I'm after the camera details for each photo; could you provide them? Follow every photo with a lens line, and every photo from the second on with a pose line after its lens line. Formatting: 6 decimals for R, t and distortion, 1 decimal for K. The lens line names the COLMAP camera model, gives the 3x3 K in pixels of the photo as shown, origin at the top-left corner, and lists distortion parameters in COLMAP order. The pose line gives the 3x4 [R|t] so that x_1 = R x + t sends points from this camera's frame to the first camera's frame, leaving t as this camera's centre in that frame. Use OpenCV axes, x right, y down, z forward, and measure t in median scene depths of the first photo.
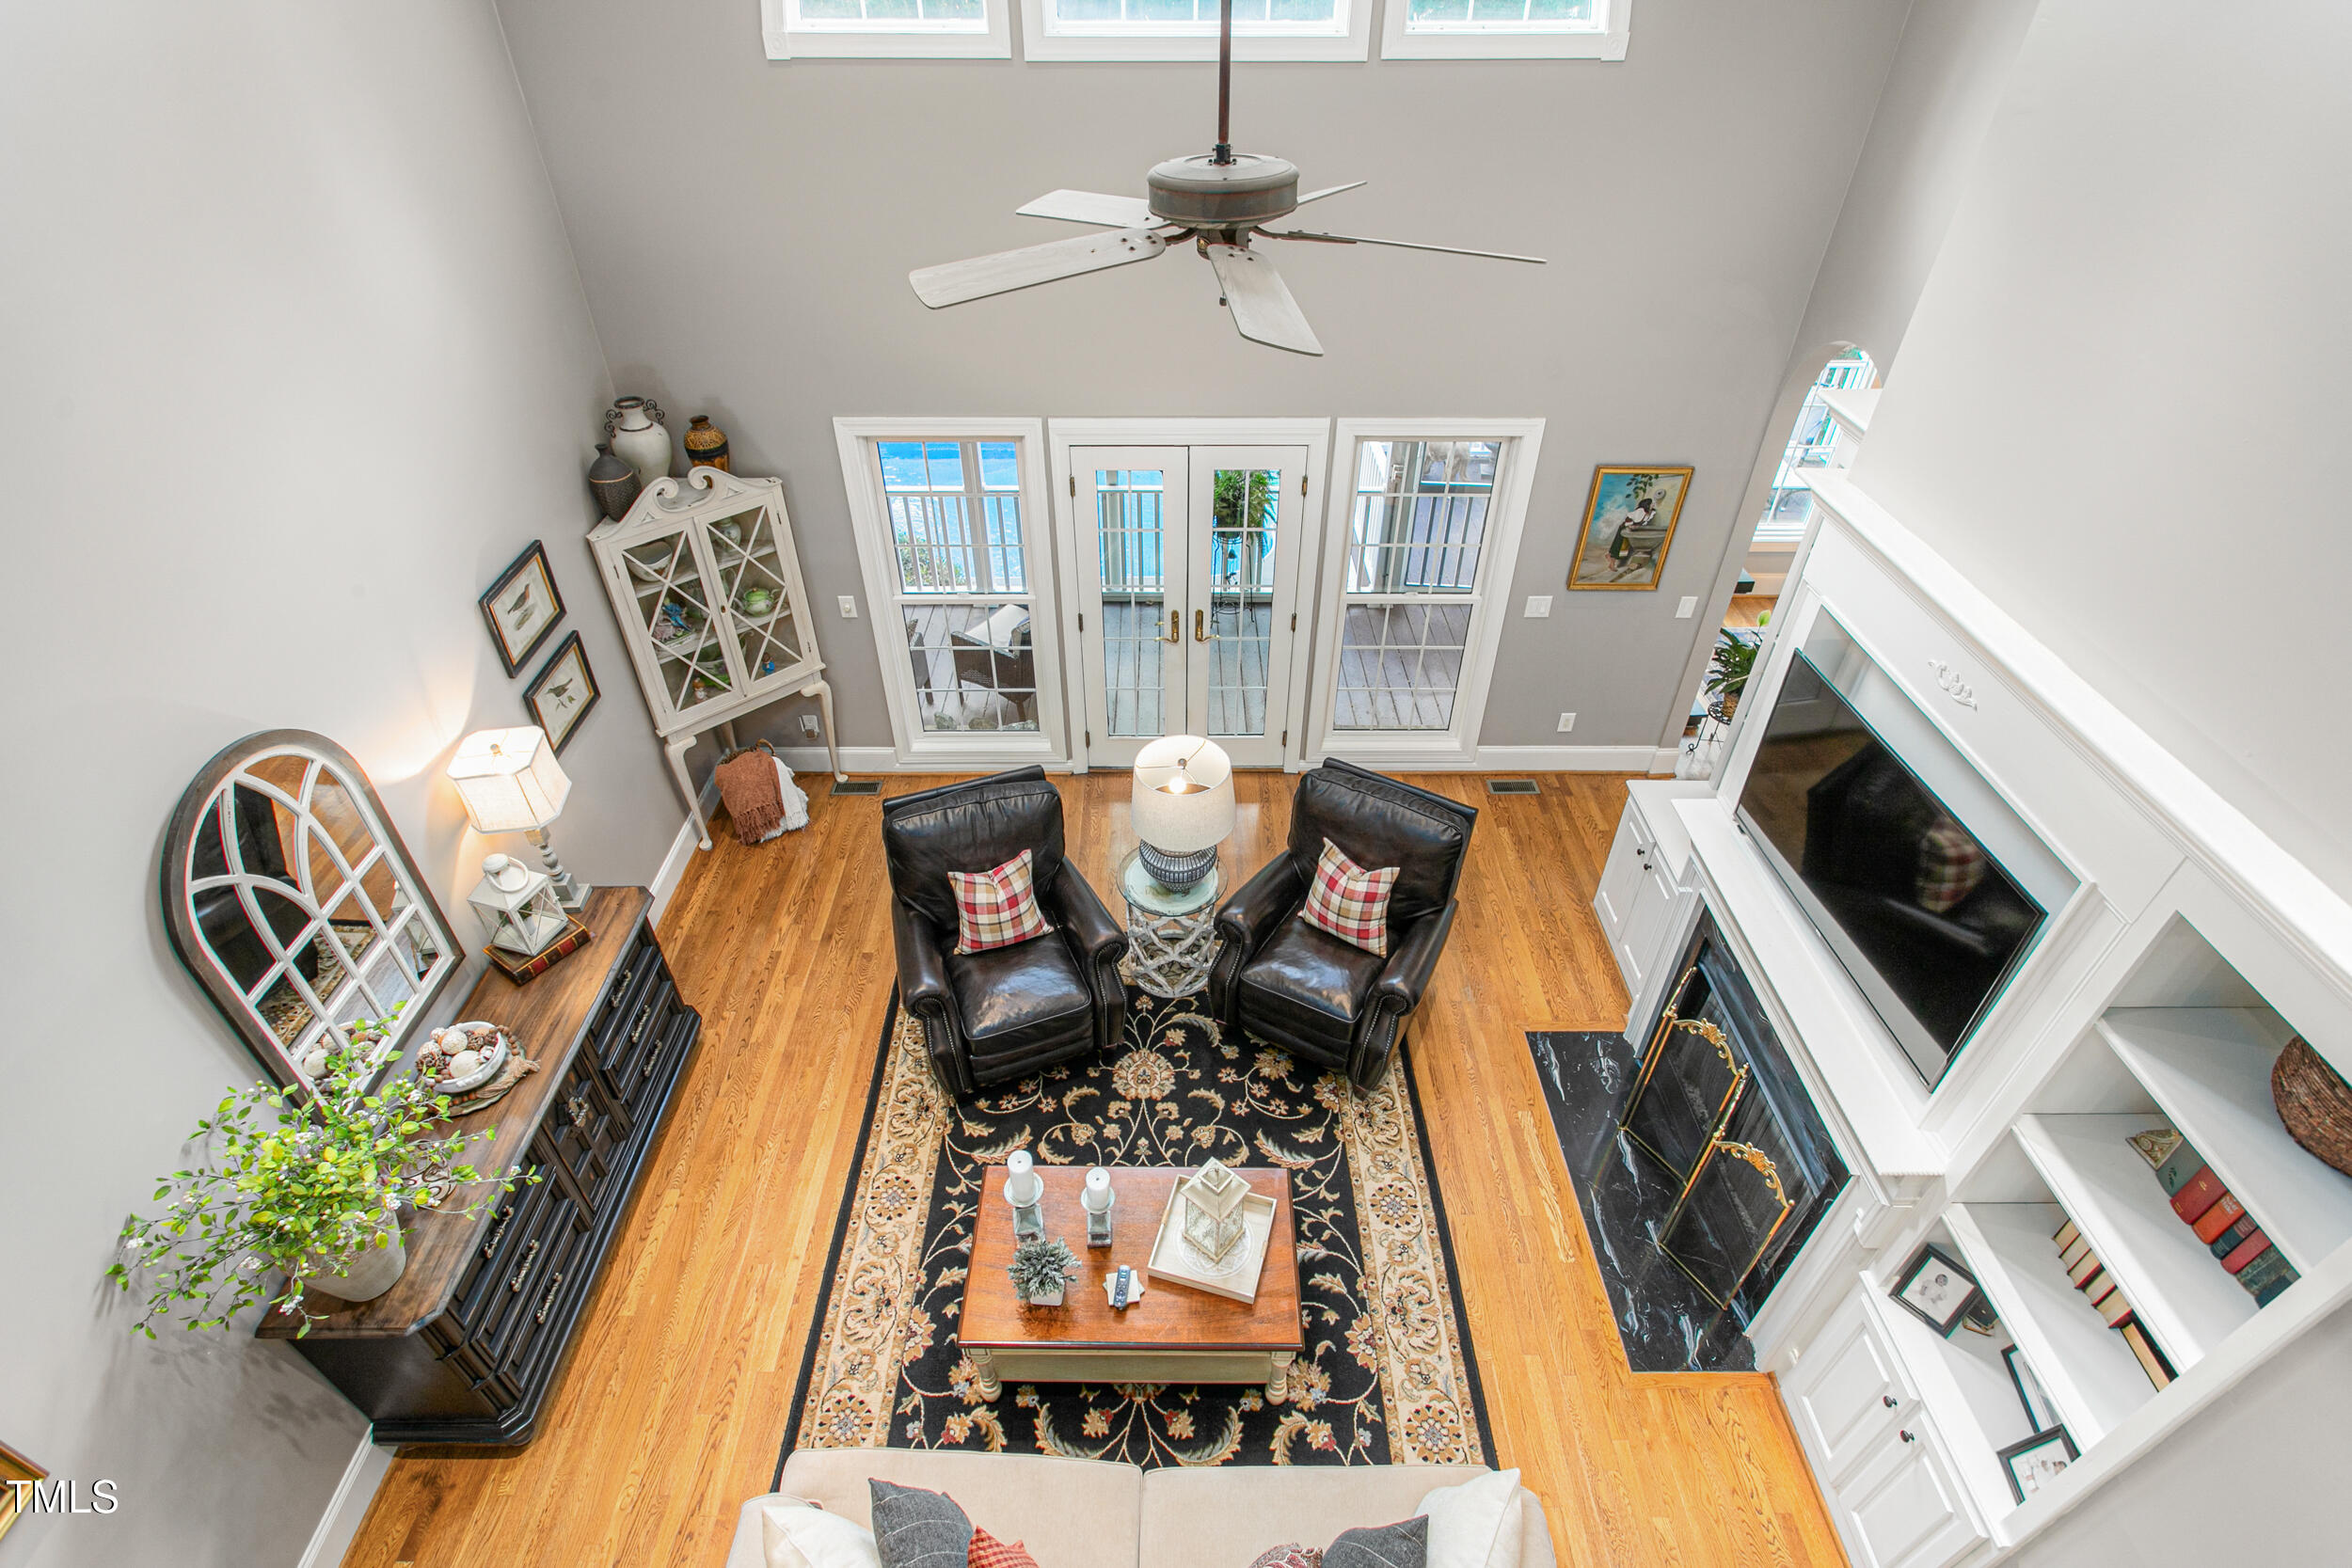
lens RADIAL K [[1134.6, 0, 1175.4], [0, 1134.6, 783.3], [0, 0, 1]] dist [-0.000597, 0.000642]
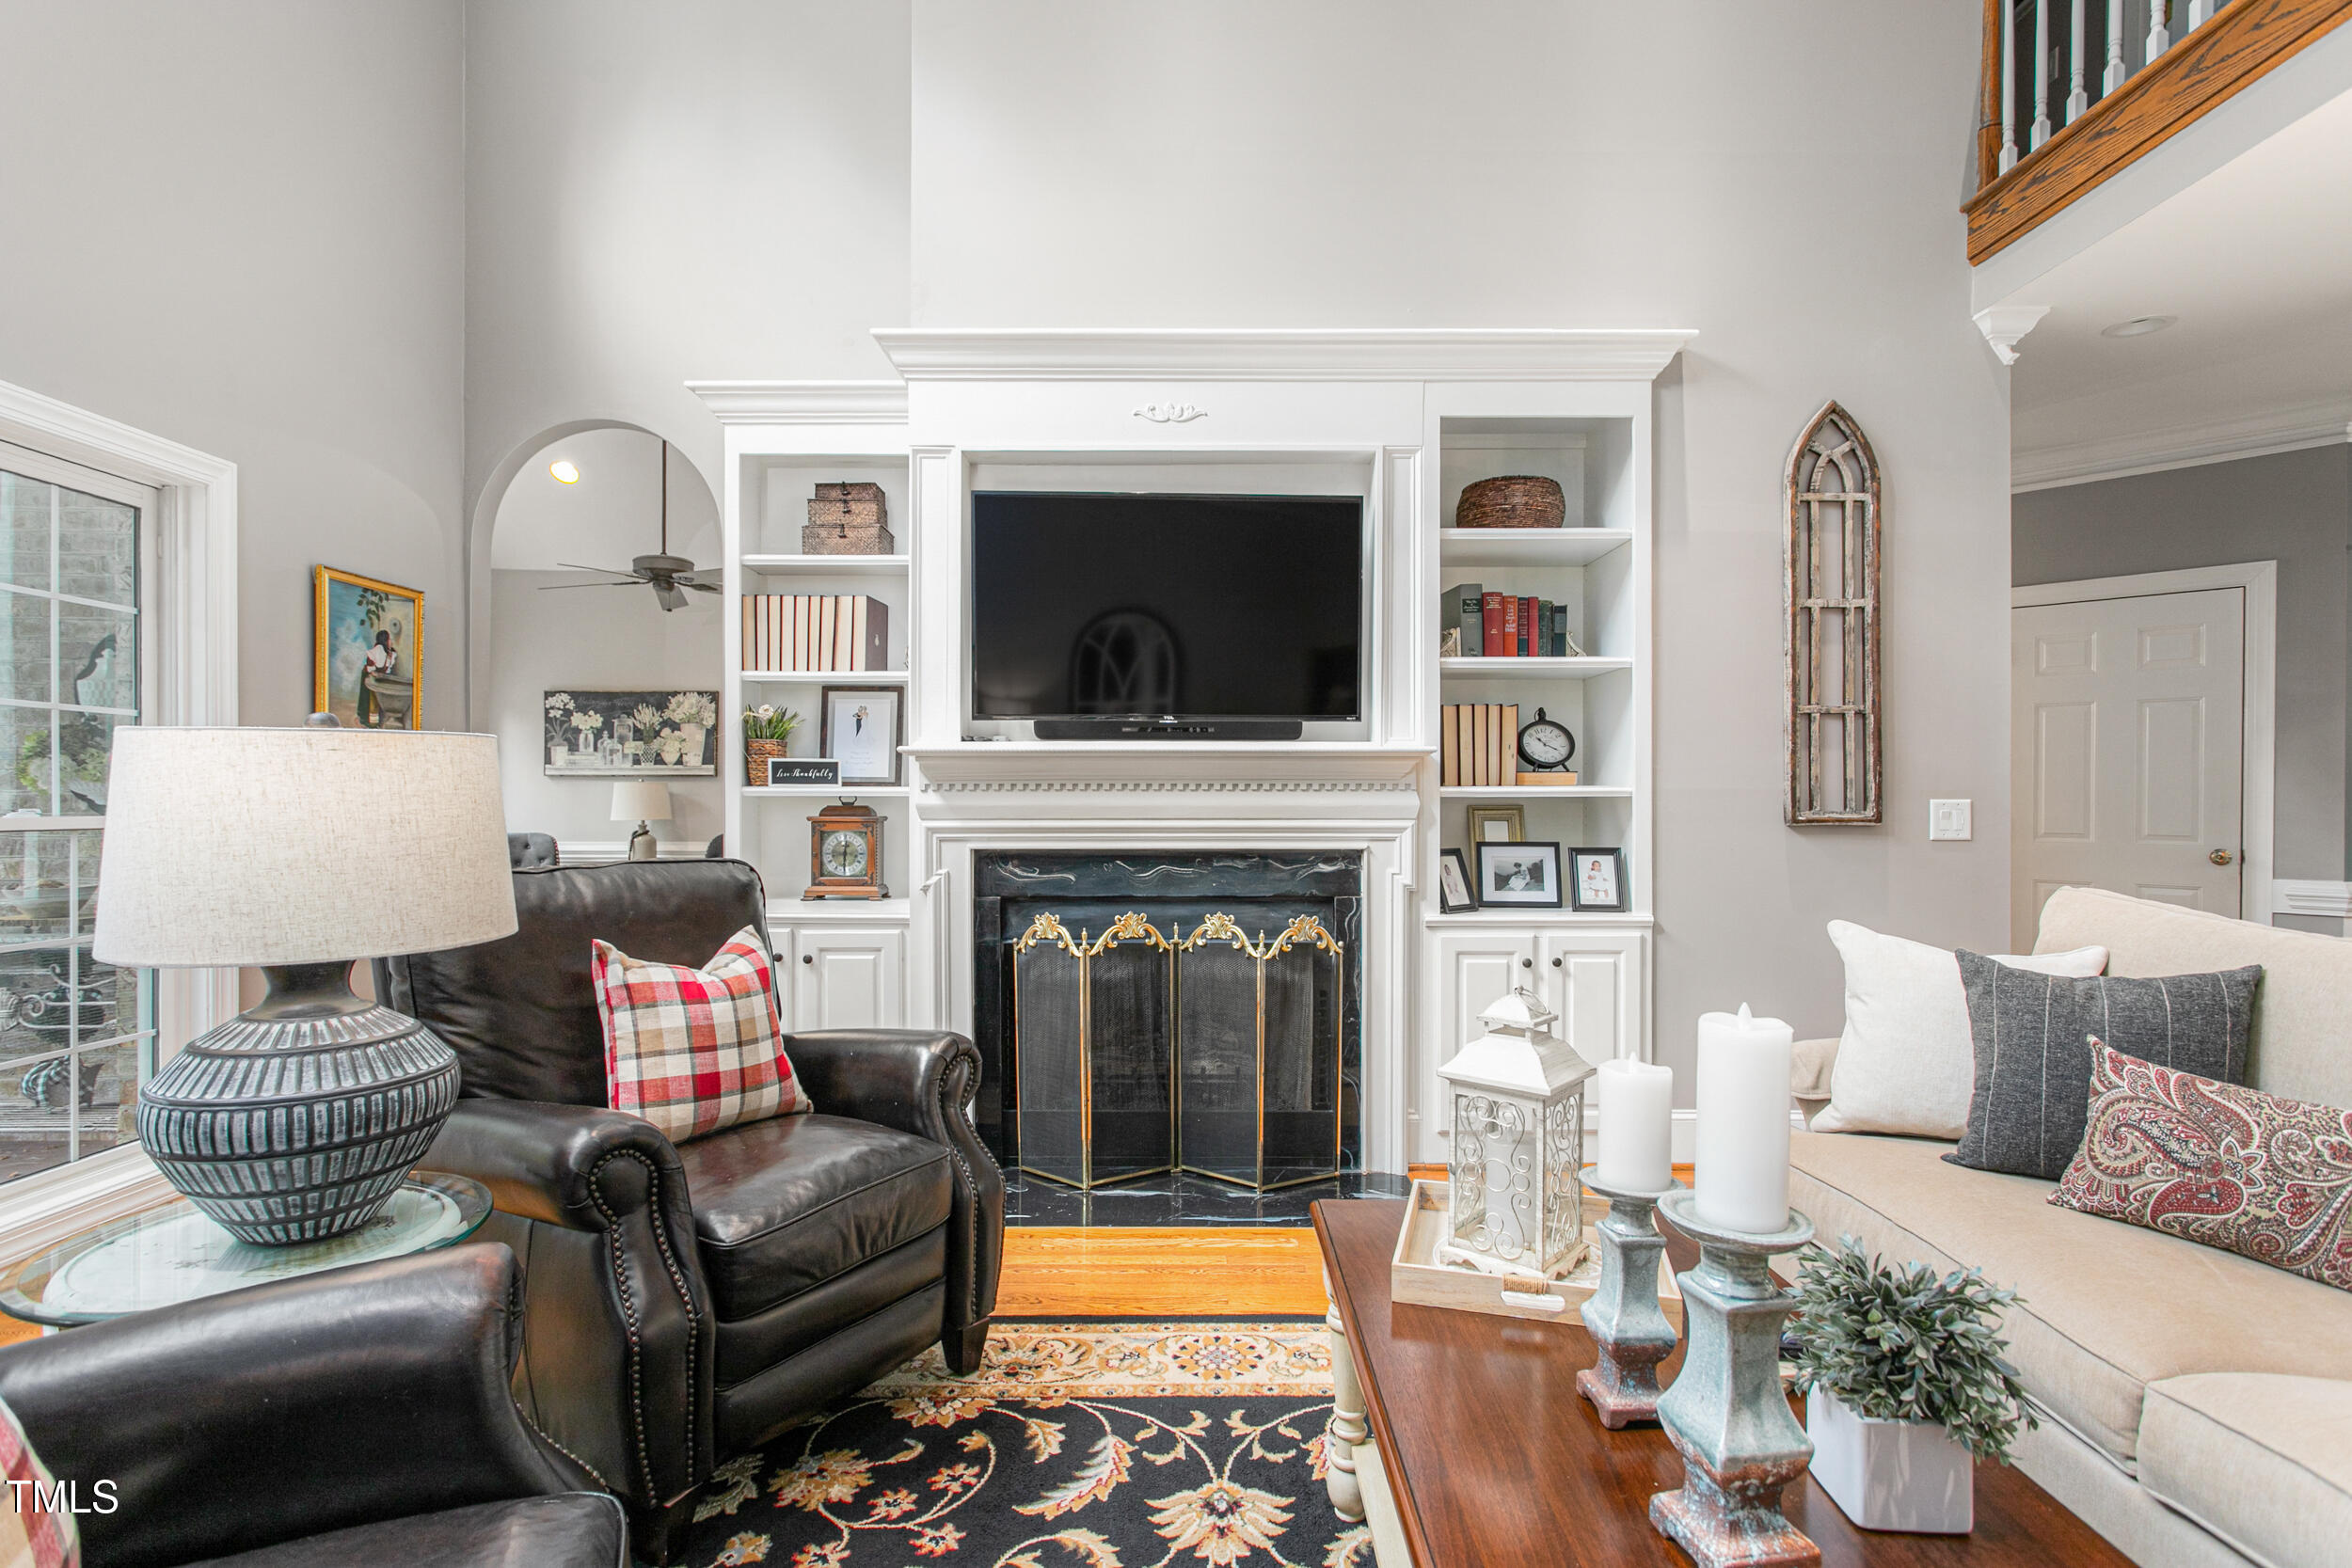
lens RADIAL K [[1134.6, 0, 1184.8], [0, 1134.6, 794.6], [0, 0, 1]] dist [-0.000597, 0.000642]
pose [[0.005619, -0.008288, 0.999950, -0.305006], [0.620135, 0.784489, 0.003018, 0.142314], [-0.784475, 0.620087, 0.009548, 0.771596]]
